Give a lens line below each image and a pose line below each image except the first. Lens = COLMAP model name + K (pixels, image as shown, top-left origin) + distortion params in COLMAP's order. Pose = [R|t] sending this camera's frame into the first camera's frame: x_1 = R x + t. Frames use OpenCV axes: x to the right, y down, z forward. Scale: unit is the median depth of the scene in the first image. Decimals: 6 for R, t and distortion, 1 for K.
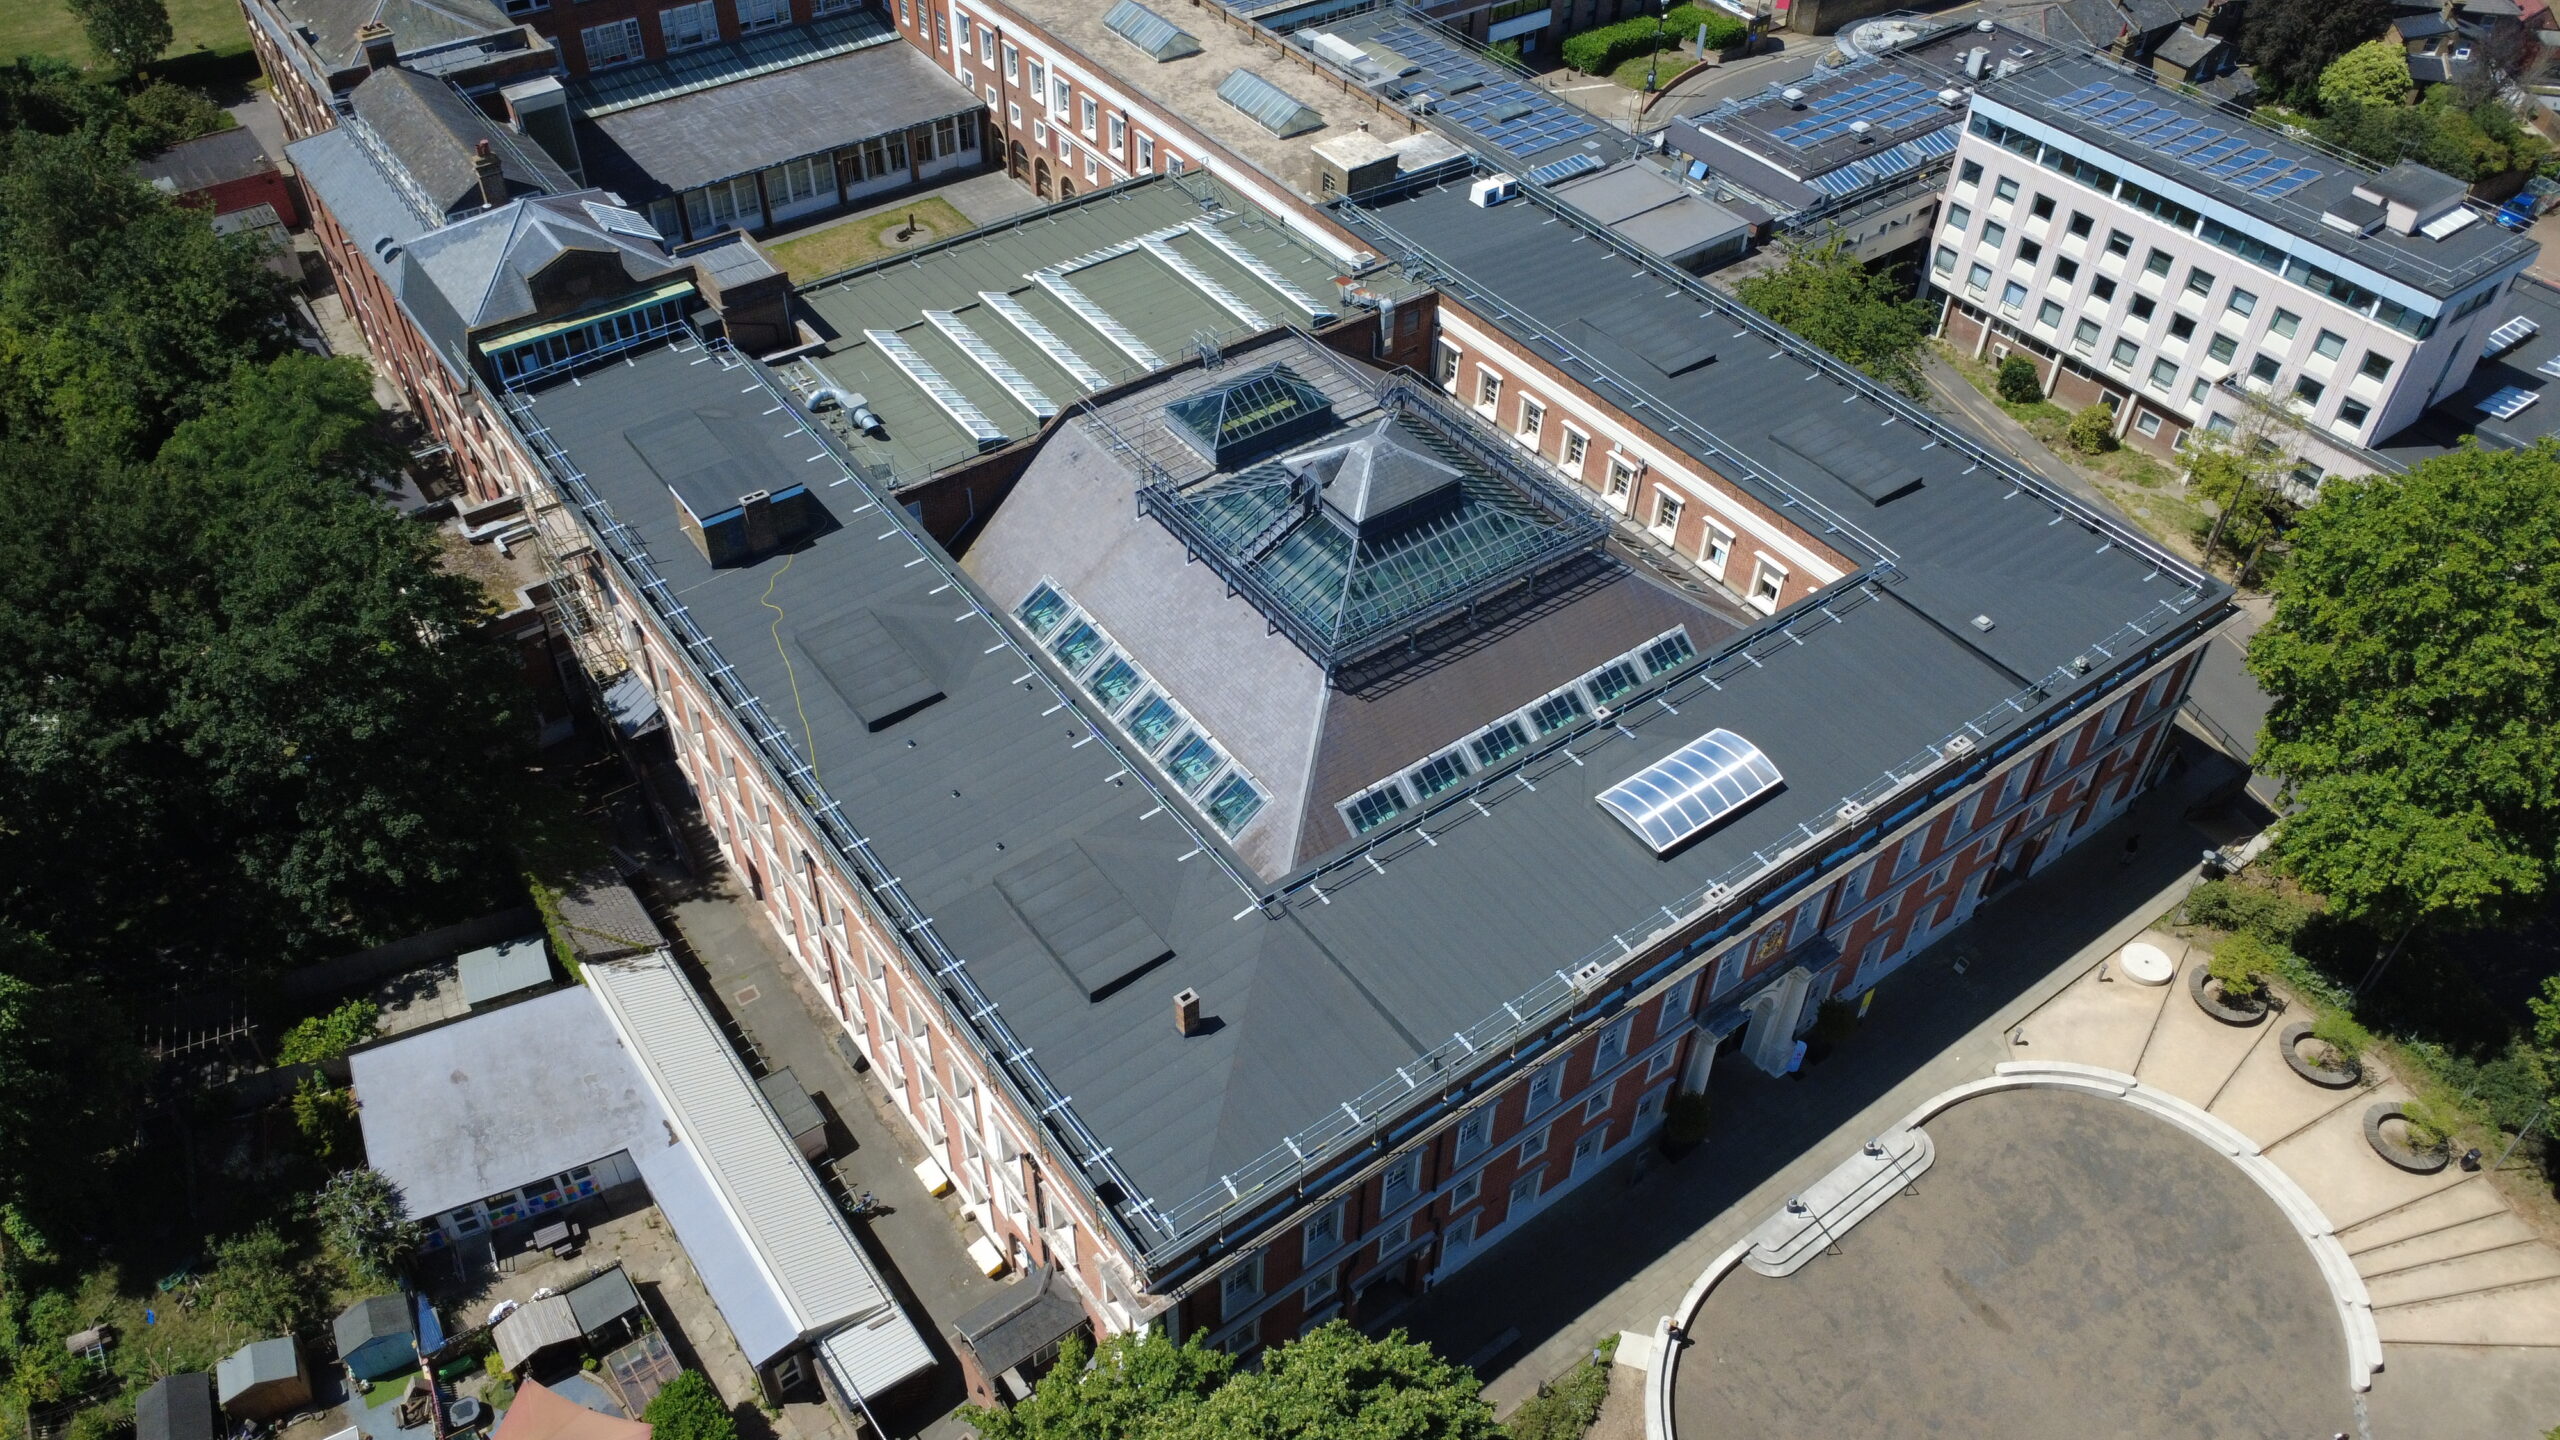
lens RADIAL K [[1909.3, 0, 1272.5], [0, 1909.3, 721.7], [0, 0, 1]] dist [-0.005895, 0.001251]
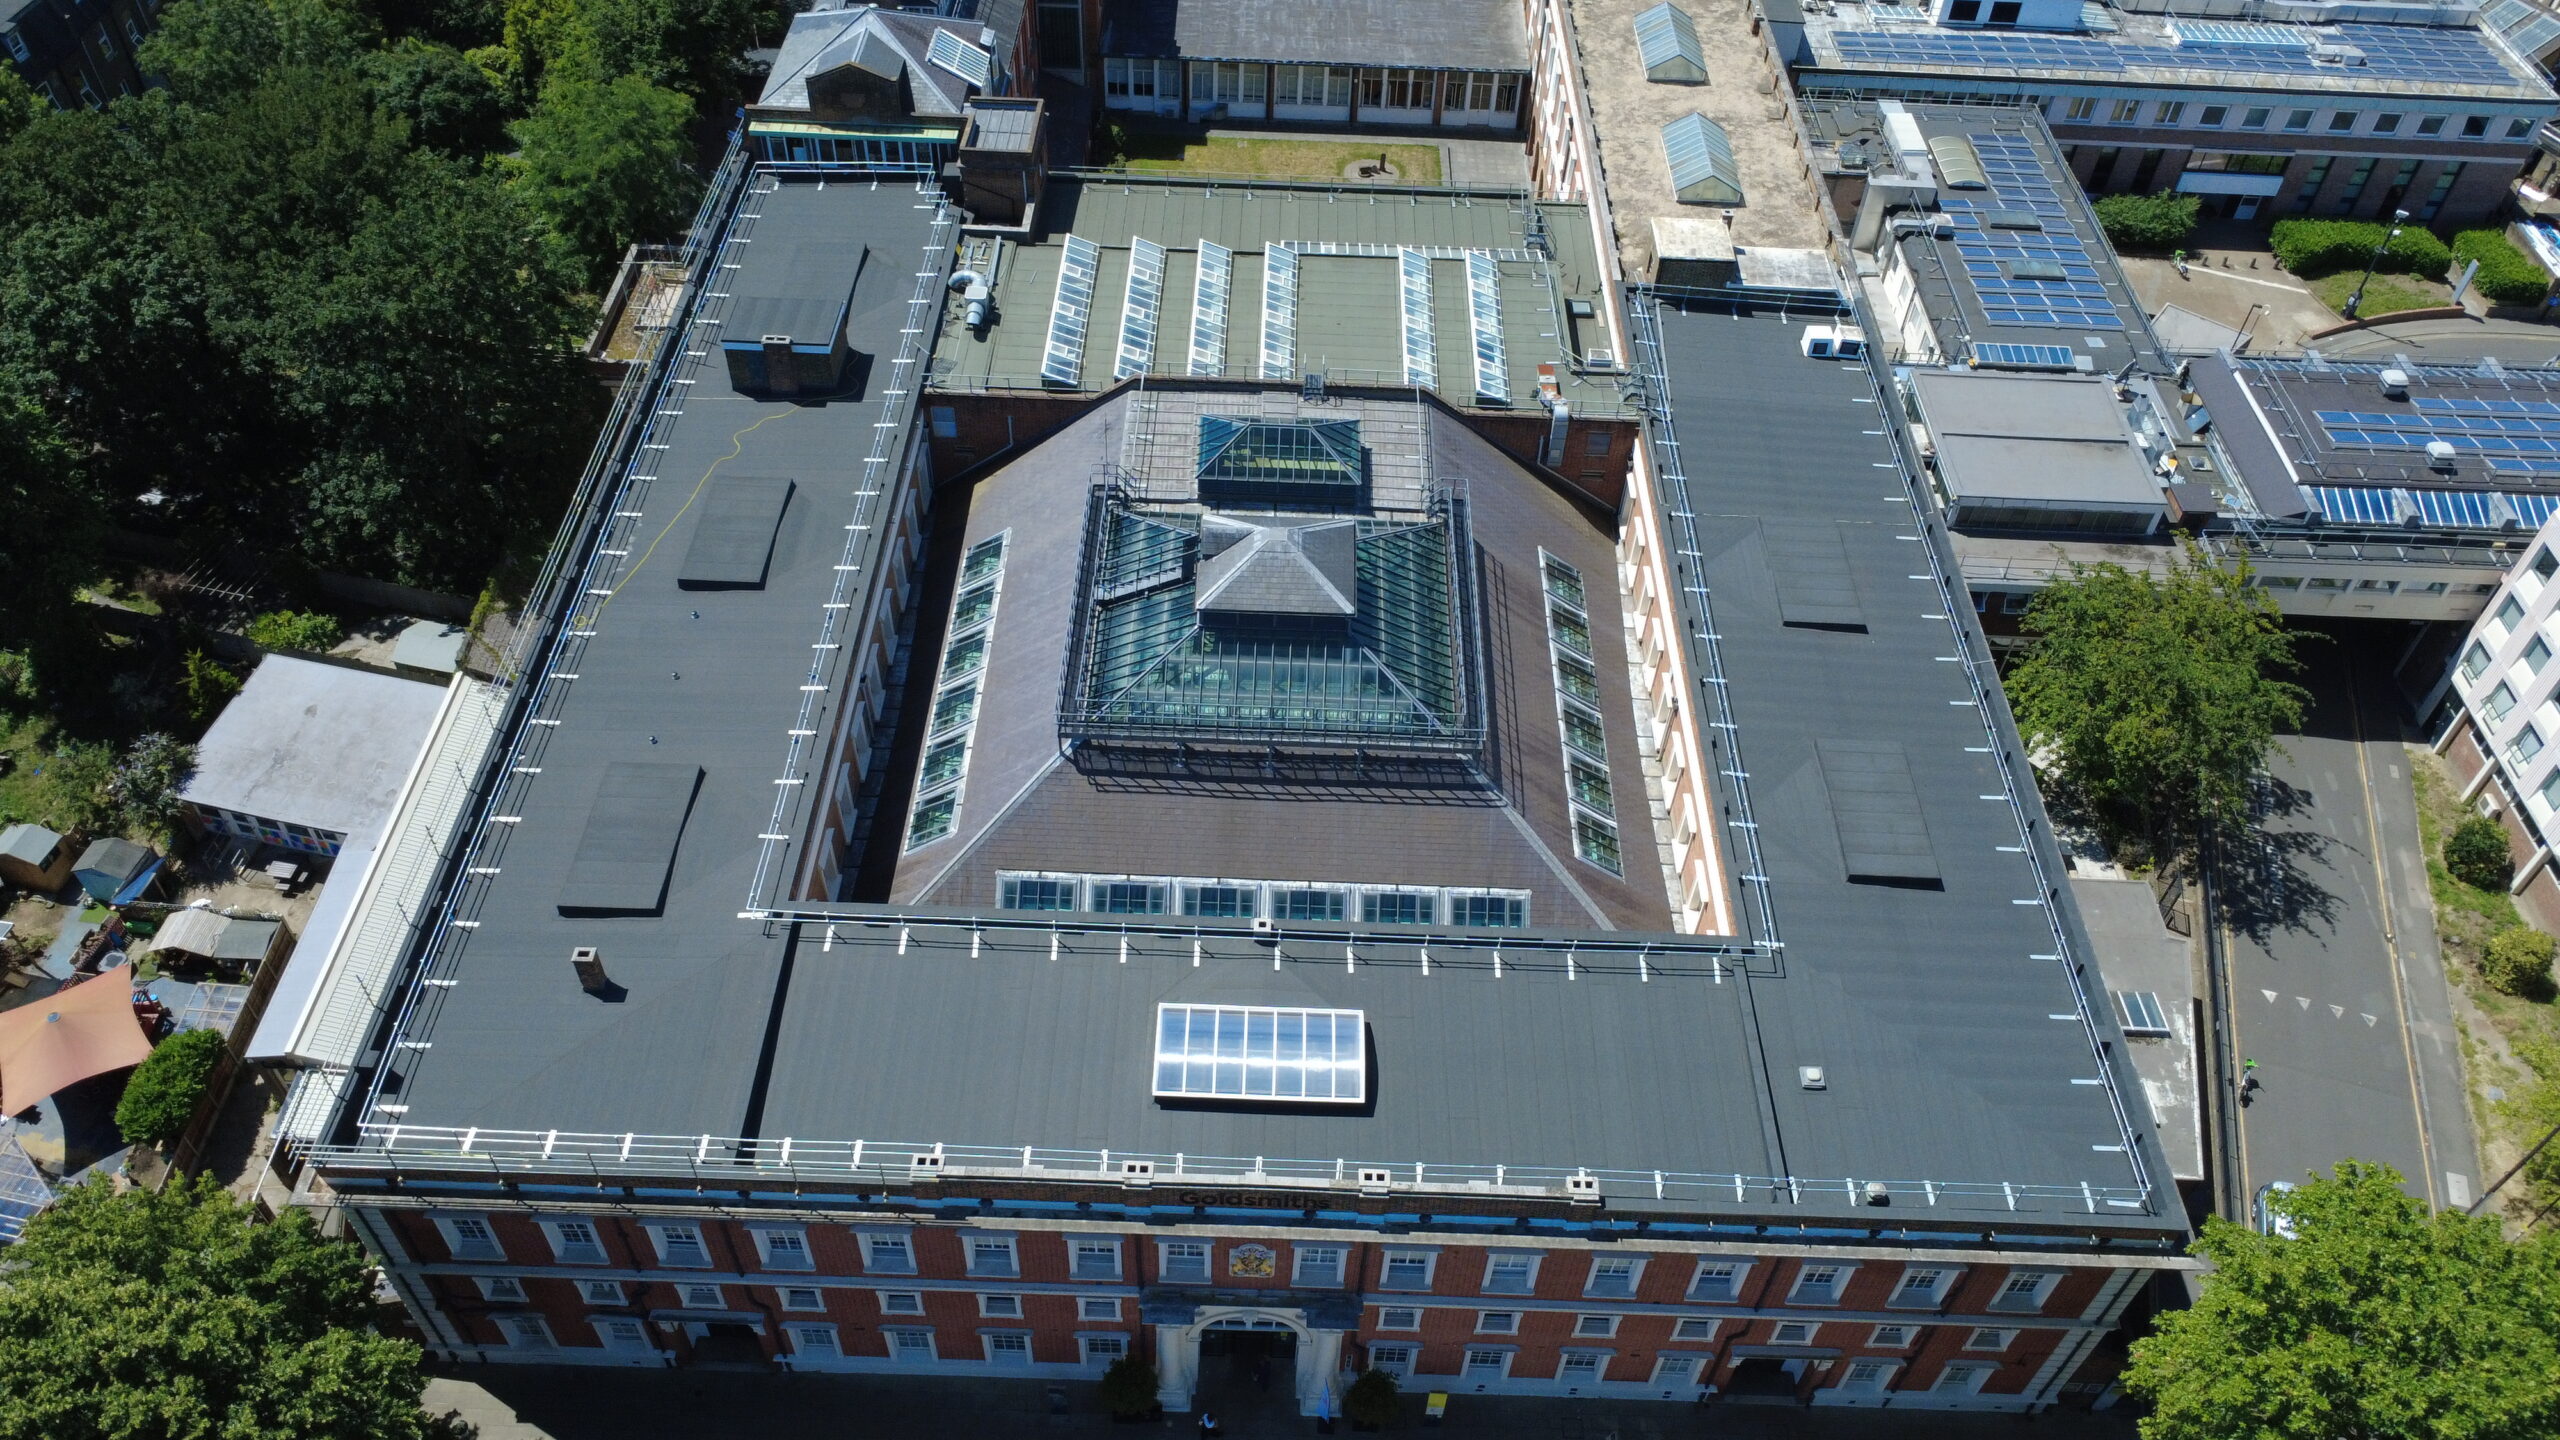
lens RADIAL K [[1909.3, 0, 1278.8], [0, 1909.3, 718.3], [0, 0, 1]] dist [-0.005895, 0.001251]
pose [[0.788951, 0.443665, -0.425110, 0.395268], [-0.425651, 0.893577, 0.142623, -0.167458], [0.443145, 0.068426, 0.893834, 0.188113]]
